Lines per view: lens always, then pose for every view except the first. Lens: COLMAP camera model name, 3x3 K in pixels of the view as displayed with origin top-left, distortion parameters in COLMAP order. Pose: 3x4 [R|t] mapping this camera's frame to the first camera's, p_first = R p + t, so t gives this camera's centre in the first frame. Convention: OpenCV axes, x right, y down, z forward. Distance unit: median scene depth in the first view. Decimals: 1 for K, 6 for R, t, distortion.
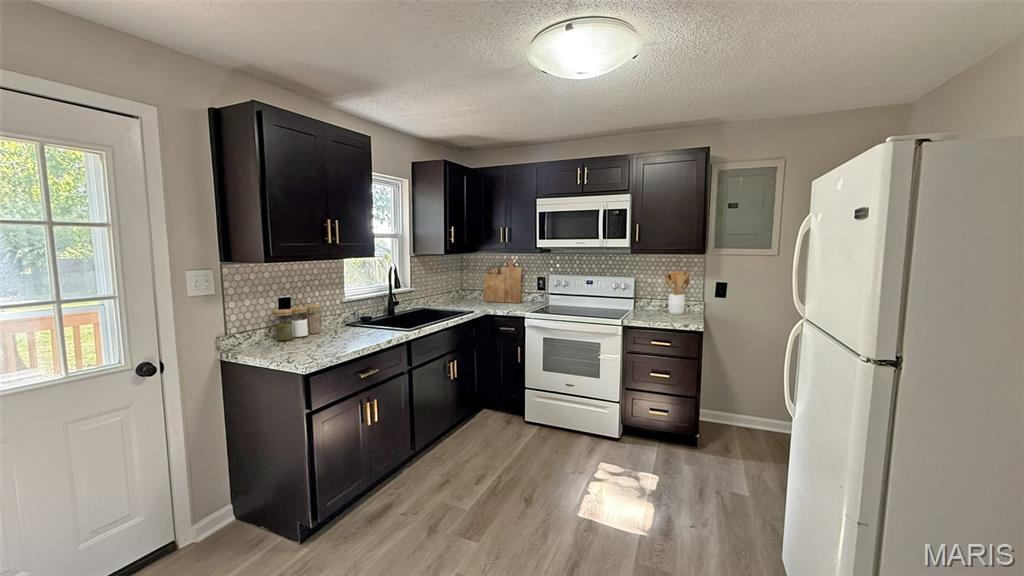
lens RADIAL K [[412.0, 0, 512.0], [0, 412.0, 288.0], [0, 0, 1]] dist [0.002675, 0.000310]
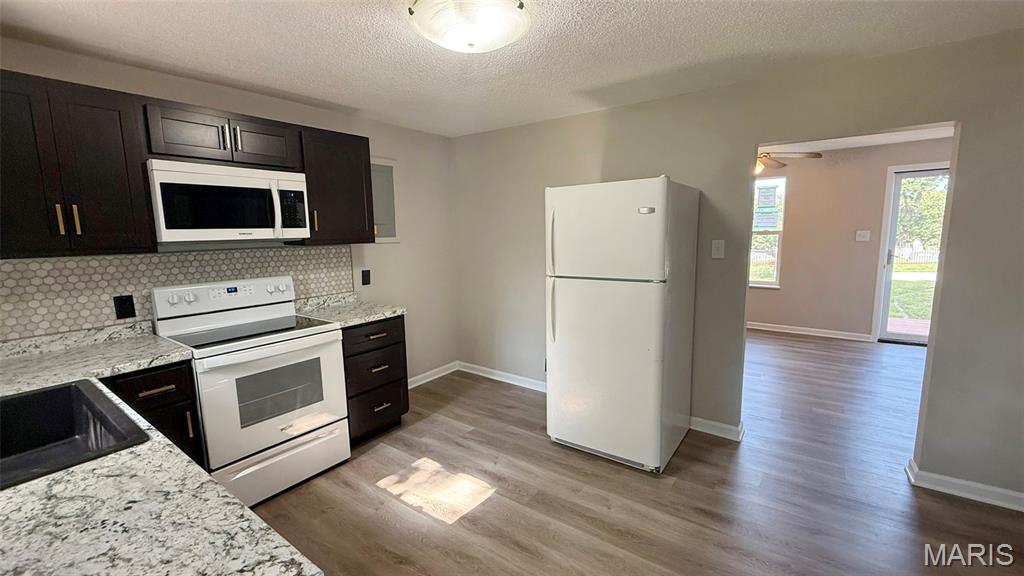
lens RADIAL K [[412.0, 0, 512.0], [0, 412.0, 288.0], [0, 0, 1]] dist [0.002675, 0.000310]
pose [[0.229397, -0.137294, 0.963601, -0.469386], [0.126391, 0.985821, 0.110371, -0.042166], [-0.965092, 0.096472, 0.243497, 0.438855]]
